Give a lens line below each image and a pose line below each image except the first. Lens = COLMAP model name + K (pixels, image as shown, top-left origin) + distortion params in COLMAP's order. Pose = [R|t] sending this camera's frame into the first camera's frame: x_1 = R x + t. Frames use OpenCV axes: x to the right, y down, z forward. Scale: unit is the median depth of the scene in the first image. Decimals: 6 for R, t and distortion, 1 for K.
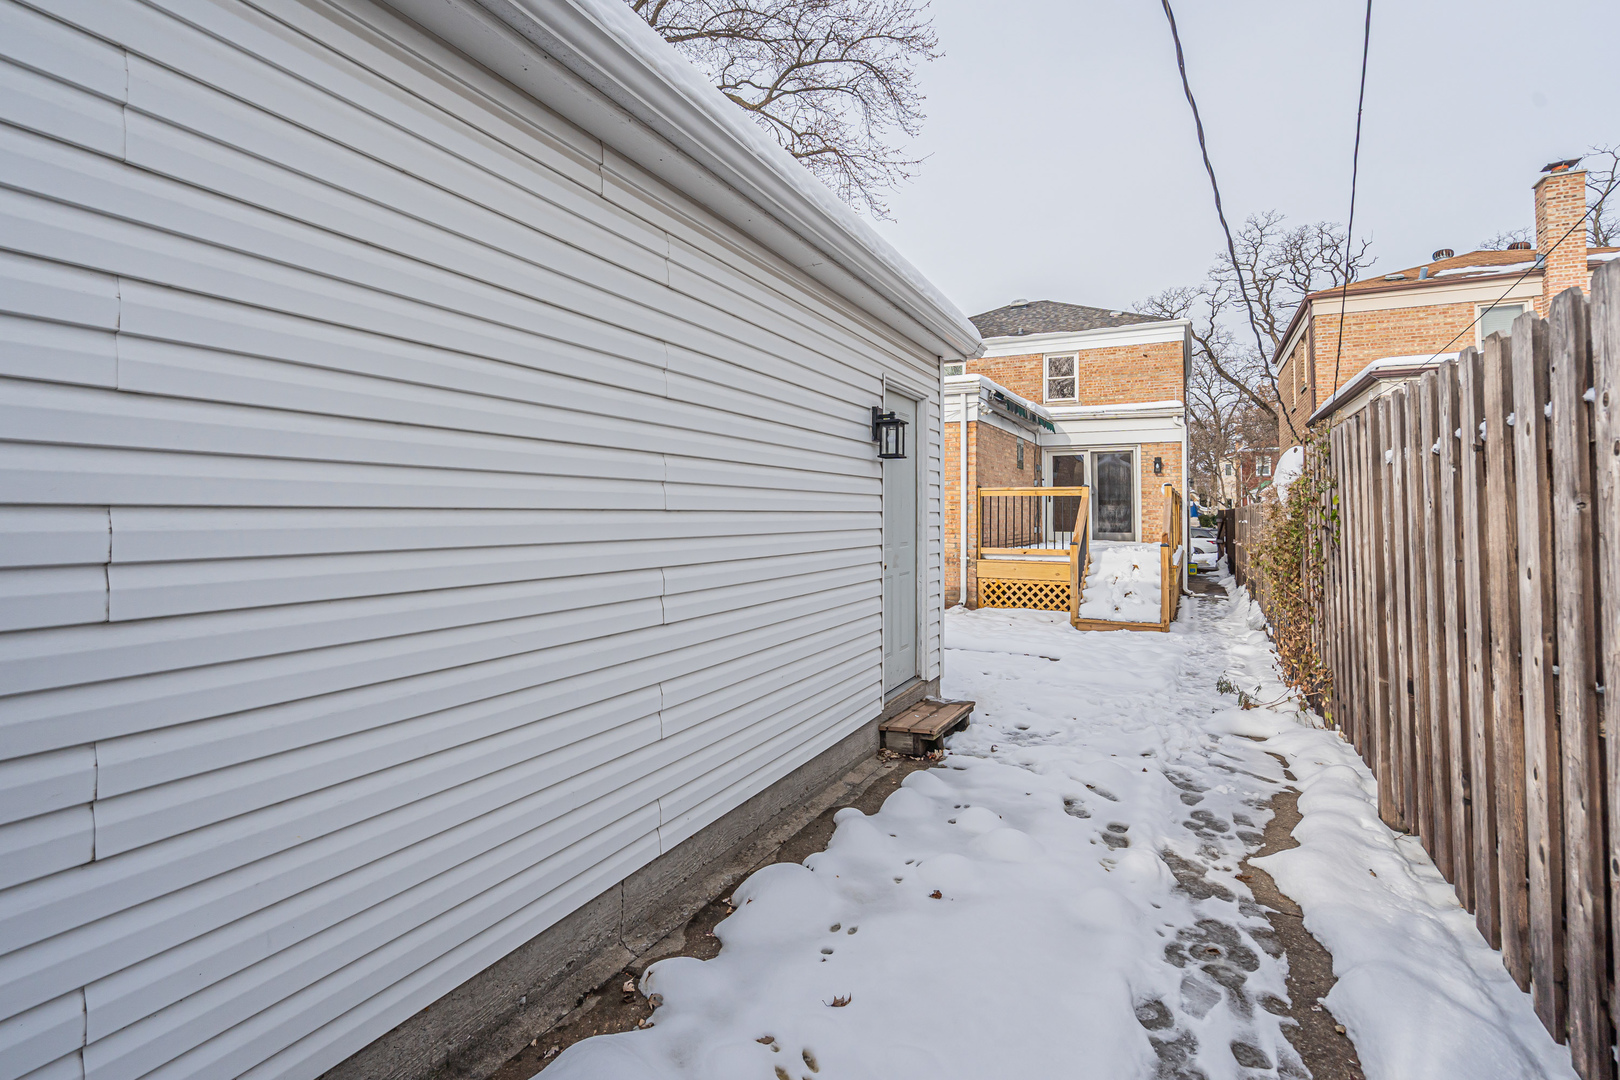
lens RADIAL K [[751.0, 0, 809.1], [0, 751.0, 488.5], [0, 0, 1]] dist [-0.000466, 0.000420]
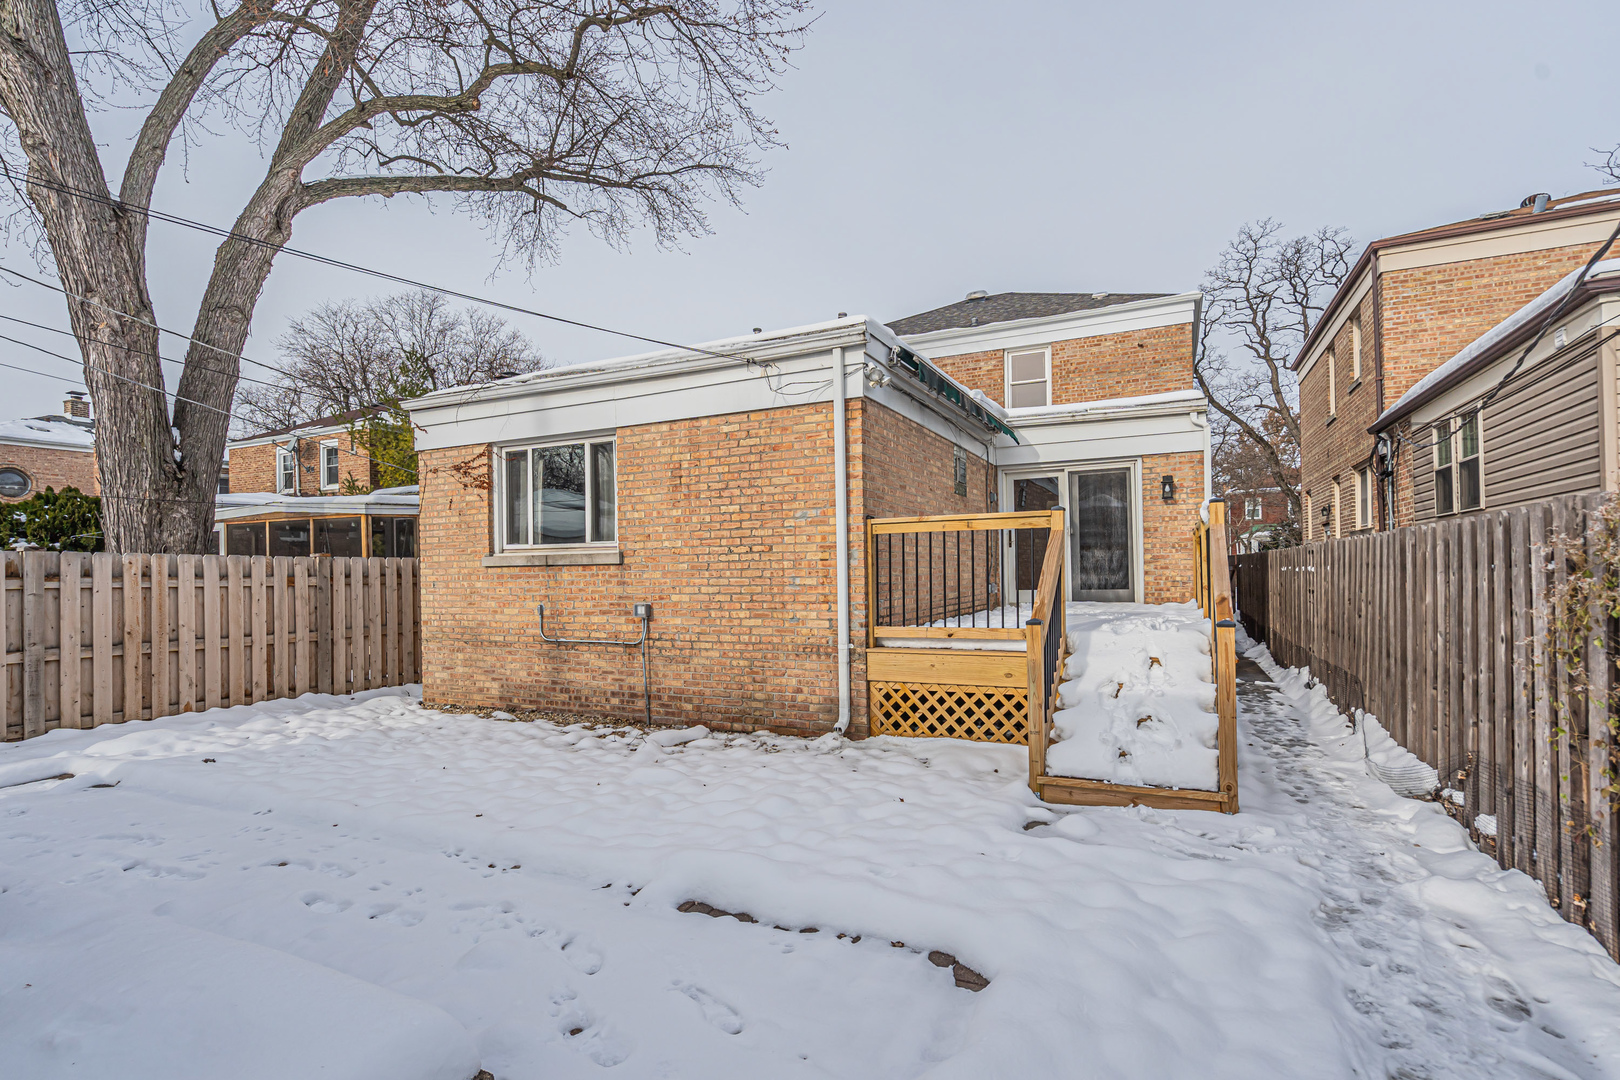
lens RADIAL K [[751.0, 0, 818.0], [0, 751.0, 569.7], [0, 0, 1]] dist [-0.000466, 0.000420]
pose [[0.999135, -0.023598, 0.034236, 0.162965], [0.022506, 0.999236, 0.031958, 0.017305], [-0.034964, -0.031159, 0.998903, 0.431073]]
